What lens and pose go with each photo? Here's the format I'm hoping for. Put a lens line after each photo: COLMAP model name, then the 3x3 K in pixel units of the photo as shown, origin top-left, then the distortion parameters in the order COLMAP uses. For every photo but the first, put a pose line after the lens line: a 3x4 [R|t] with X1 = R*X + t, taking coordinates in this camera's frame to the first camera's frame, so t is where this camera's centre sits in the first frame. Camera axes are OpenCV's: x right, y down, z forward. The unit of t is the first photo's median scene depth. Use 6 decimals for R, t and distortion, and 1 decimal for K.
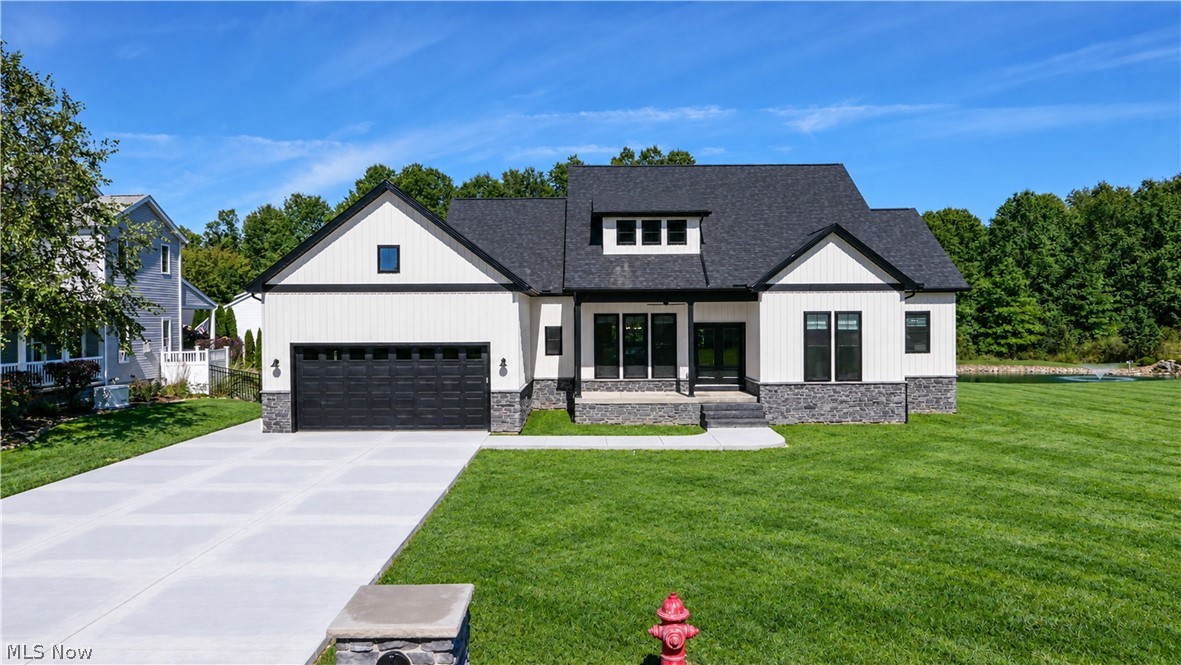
lens RADIAL K [[893.8, 0, 590.5], [0, 893.8, 332.5], [0, 0, 1]] dist [-0.083926, -0.000794]
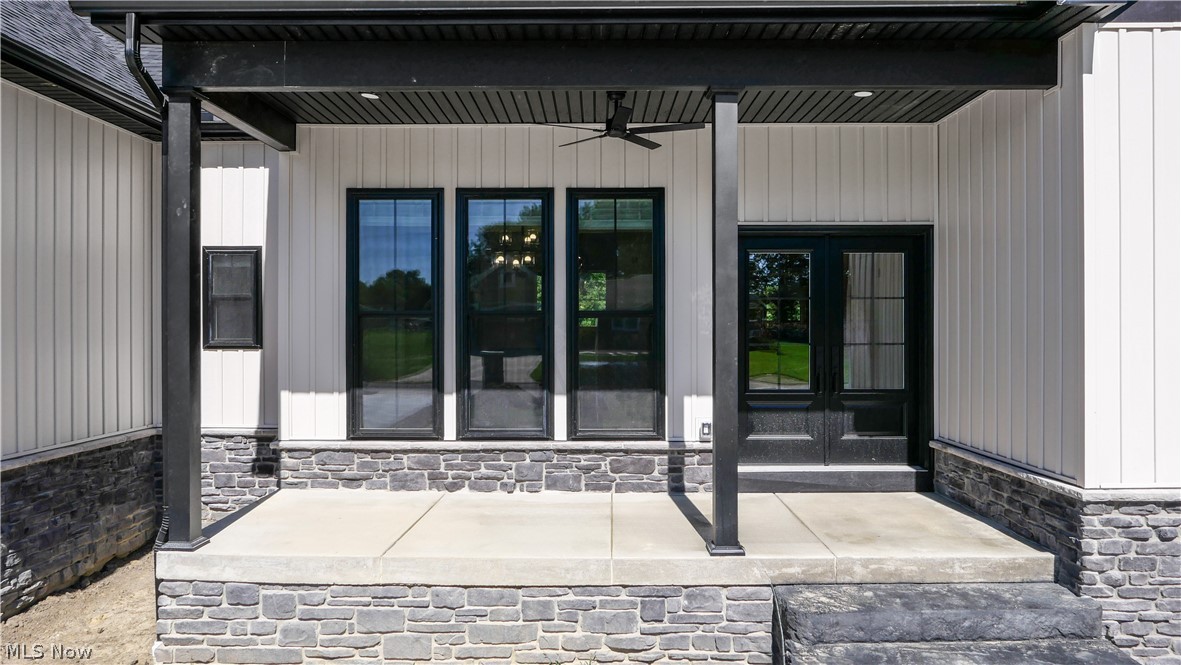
lens RADIAL K [[893.8, 0, 590.5], [0, 893.8, 332.5], [0, 0, 1]] dist [-0.083926, -0.000794]
pose [[0.999893, 0.001844, -0.014520, 0.078386], [-0.001775, 0.999987, 0.004783, 0.019571], [0.014529, -0.004756, 0.999883, 0.746648]]
